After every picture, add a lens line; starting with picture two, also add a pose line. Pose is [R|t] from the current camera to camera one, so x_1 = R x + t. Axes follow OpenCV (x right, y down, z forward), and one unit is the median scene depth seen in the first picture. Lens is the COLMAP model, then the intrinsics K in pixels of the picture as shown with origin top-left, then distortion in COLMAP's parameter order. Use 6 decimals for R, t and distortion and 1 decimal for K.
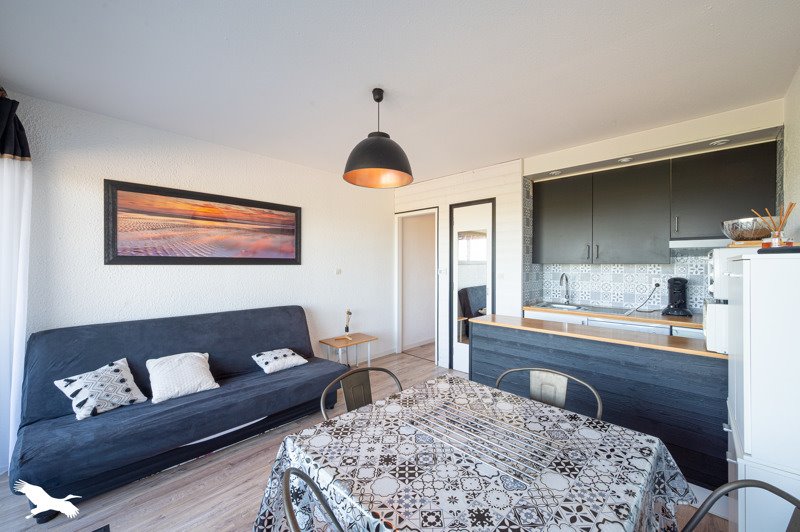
lens RADIAL K [[322.1, 0, 409.8], [0, 322.1, 264.4], [0, 0, 1]] dist [0.000648, -0.000027]
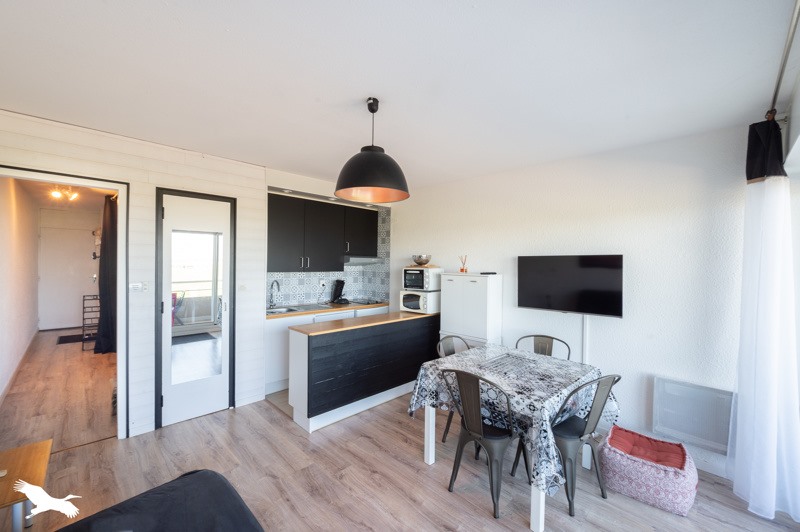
lens RADIAL K [[322.1, 0, 409.8], [0, 322.1, 264.4], [0, 0, 1]] dist [0.000648, -0.000027]
pose [[0.007258, -0.006412, 0.999953, -0.716763], [-0.019723, 0.999784, 0.006554, -0.050981], [-0.999779, -0.019770, 0.007130, 0.607545]]
